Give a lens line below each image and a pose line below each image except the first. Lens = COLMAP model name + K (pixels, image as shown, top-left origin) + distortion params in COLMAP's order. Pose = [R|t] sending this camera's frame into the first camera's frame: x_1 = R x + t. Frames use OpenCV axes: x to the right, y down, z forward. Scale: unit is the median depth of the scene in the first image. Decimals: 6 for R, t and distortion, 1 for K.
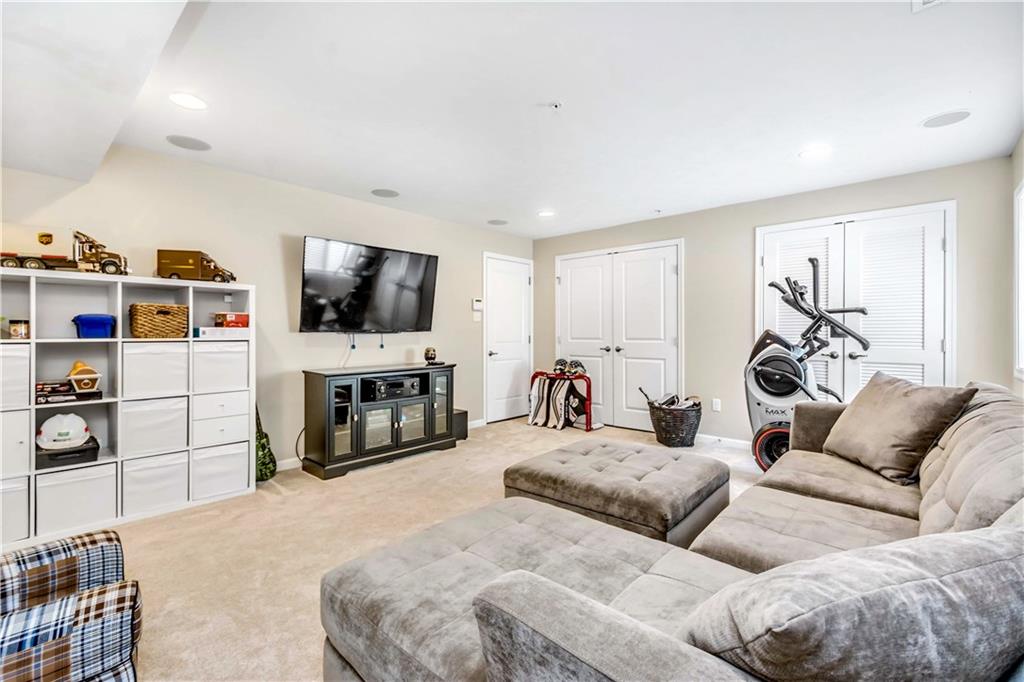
lens RADIAL K [[441.4, 0, 512.0], [0, 441.4, 341.0], [0, 0, 1]] dist [0.000566, 0.000158]
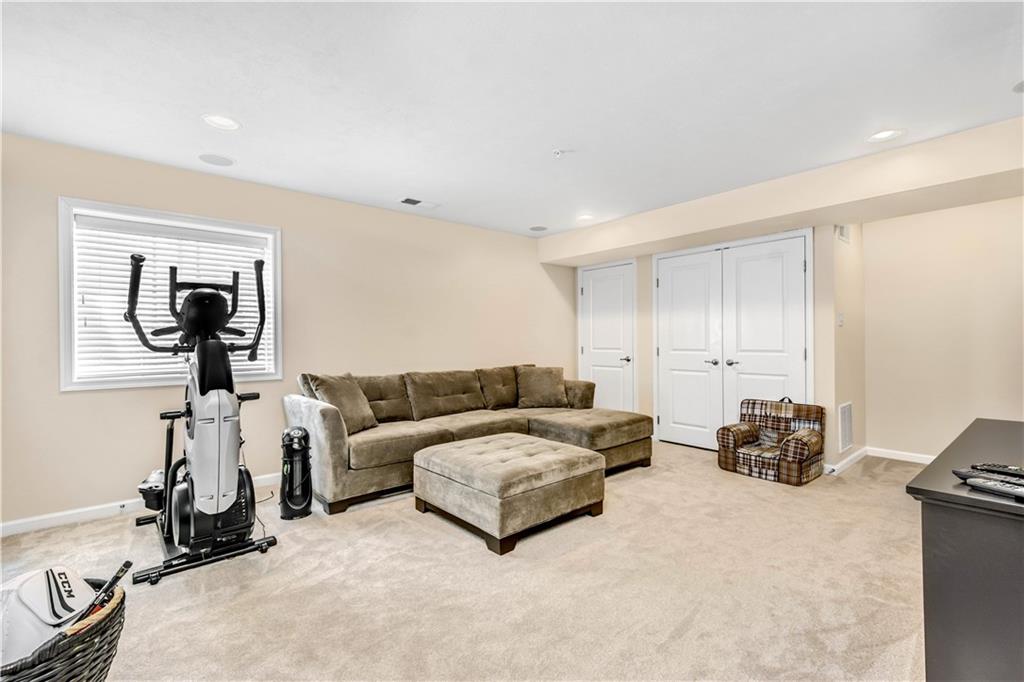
lens RADIAL K [[451.2, 0, 512.0], [0, 451.2, 341.0], [0, 0, 1]] dist [0.000550, 0.000095]
pose [[-0.989860, 0.011925, 0.141545, 0.317442], [0.014404, 0.999760, 0.016503, -0.025893], [-0.141314, 0.018375, -0.989794, 1.145151]]
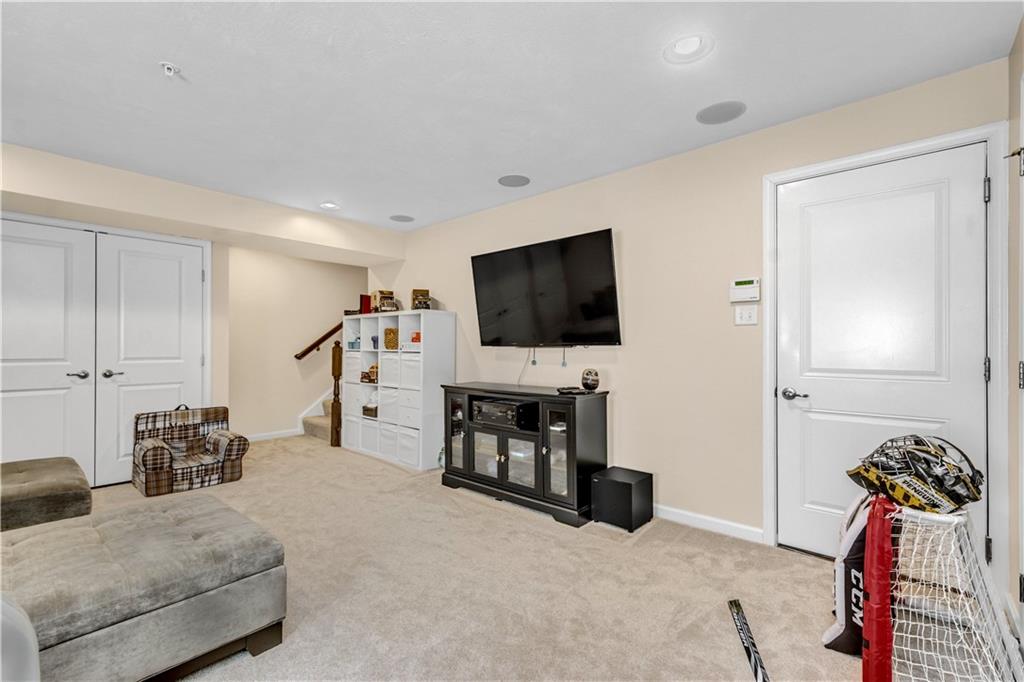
lens RADIAL K [[451.2, 0, 512.0], [0, 451.2, 341.0], [0, 0, 1]] dist [0.000550, 0.000095]
pose [[-0.000044, -0.005777, -0.999983, 0.566435], [-0.018222, 0.999817, -0.005775, -0.024118], [0.999834, 0.018222, -0.000149, 0.976184]]
